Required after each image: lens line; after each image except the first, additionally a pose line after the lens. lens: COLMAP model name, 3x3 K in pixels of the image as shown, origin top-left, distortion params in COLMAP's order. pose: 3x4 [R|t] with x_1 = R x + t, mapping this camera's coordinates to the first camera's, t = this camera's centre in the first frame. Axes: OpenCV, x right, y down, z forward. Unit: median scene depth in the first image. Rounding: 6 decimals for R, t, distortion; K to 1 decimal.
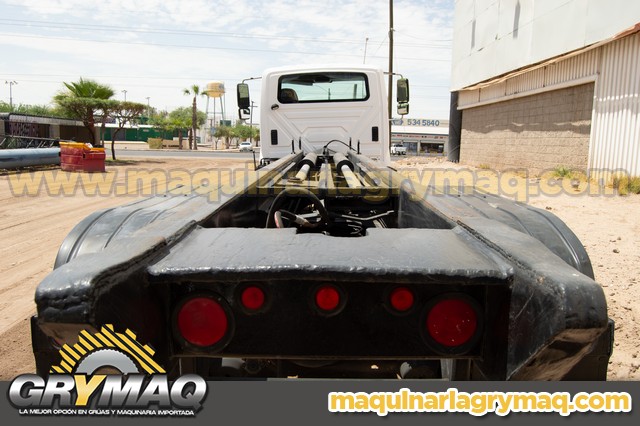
lens RADIAL K [[502.6, 0, 320.0], [0, 502.6, 213.0], [0, 0, 1]] dist [-0.105480, 0.047544]
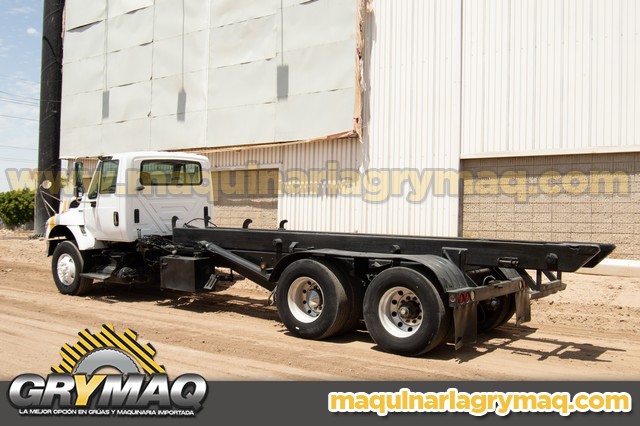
lens RADIAL K [[627.5, 0, 320.2], [0, 627.5, 226.2], [0, 0, 1]] dist [-0.060956, 0.001463]
pose [[0.610247, -0.019661, 0.791967, -0.777802], [0.109449, 0.992198, -0.059704, -0.005345], [-0.784614, 0.123114, 0.607638, -0.102872]]
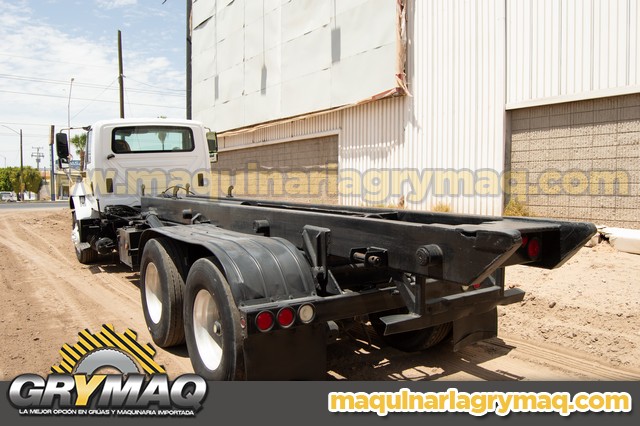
lens RADIAL K [[502.6, 0, 320.0], [0, 502.6, 213.0], [0, 0, 1]] dist [-0.105480, 0.047544]
pose [[0.830483, -0.056552, 0.554166, -0.257076], [0.101785, 0.993490, -0.051153, 0.002576], [-0.547666, 0.098887, 0.830833, -0.077882]]
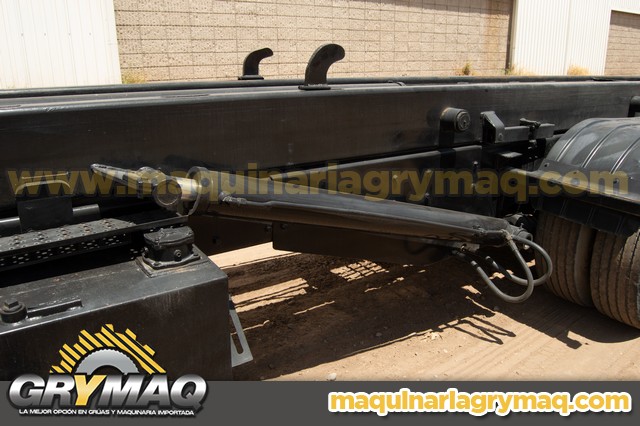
lens RADIAL K [[502.6, 0, 320.0], [0, 502.6, 213.0], [0, 0, 1]] dist [-0.105480, 0.047544]
pose [[-0.582919, -0.264391, 0.768312, -0.202226], [0.104187, 0.913452, 0.393383, -0.112589], [-0.805823, 0.309358, -0.504922, 0.769000]]
